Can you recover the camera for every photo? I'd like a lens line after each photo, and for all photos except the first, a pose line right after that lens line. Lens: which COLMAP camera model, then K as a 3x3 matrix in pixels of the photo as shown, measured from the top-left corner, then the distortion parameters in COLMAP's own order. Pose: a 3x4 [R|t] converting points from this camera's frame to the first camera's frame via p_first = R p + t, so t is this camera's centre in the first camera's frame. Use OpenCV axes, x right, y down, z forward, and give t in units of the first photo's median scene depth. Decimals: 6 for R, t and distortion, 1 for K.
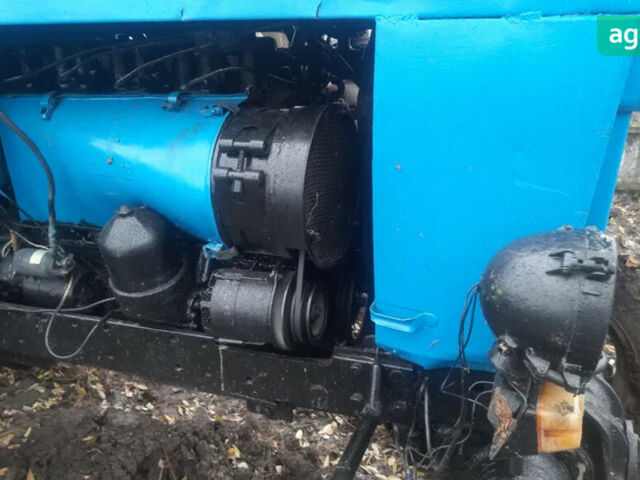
lens RADIAL K [[600.4, 0, 320.0], [0, 600.4, 240.0], [0, 0, 1]] dist [0.012154, 0.009486]
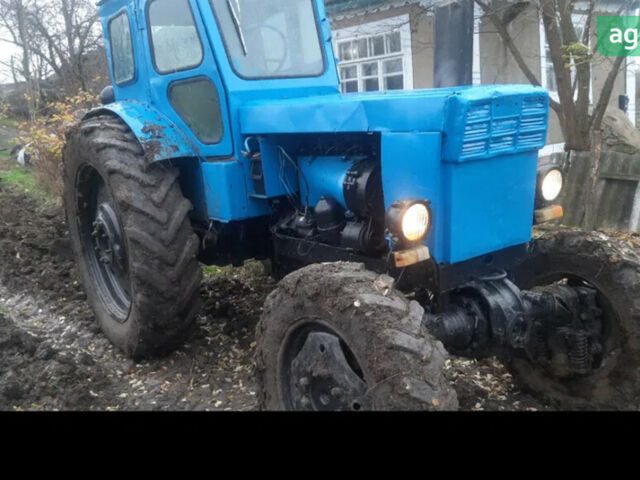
lens RADIAL K [[600.4, 0, 320.0], [0, 600.4, 240.0], [0, 0, 1]] dist [0.012154, 0.009486]
pose [[0.829720, 0.082457, -0.552055, 1.185459], [-0.139856, 0.988191, -0.062599, 0.314182], [0.540375, 0.129148, 0.831454, -1.248008]]
